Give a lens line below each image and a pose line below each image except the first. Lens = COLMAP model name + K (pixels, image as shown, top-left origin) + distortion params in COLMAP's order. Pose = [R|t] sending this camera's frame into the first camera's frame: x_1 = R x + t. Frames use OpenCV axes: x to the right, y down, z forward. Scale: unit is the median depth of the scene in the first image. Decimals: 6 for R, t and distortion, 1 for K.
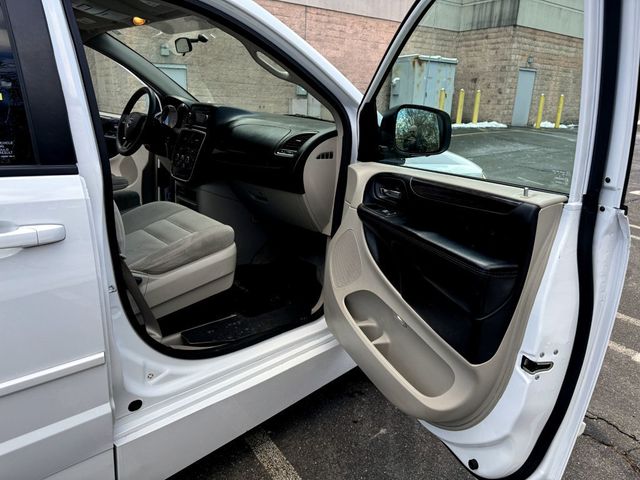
lens RADIAL K [[453.2, 0, 325.4], [0, 453.2, 241.4], [0, 0, 1]] dist [0.059342, -0.067001]
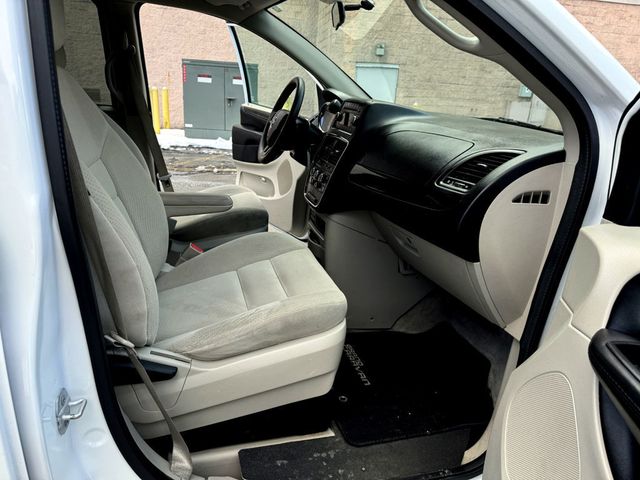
lens RADIAL K [[453.2, 0, 319.2], [0, 453.2, 240.3], [0, 0, 1]] dist [0.059342, -0.067001]
pose [[0.896843, 0.149135, -0.416451, 0.006899], [-0.152156, 0.988011, 0.026144, -0.112538], [0.415357, 0.039918, 0.908782, 0.407538]]
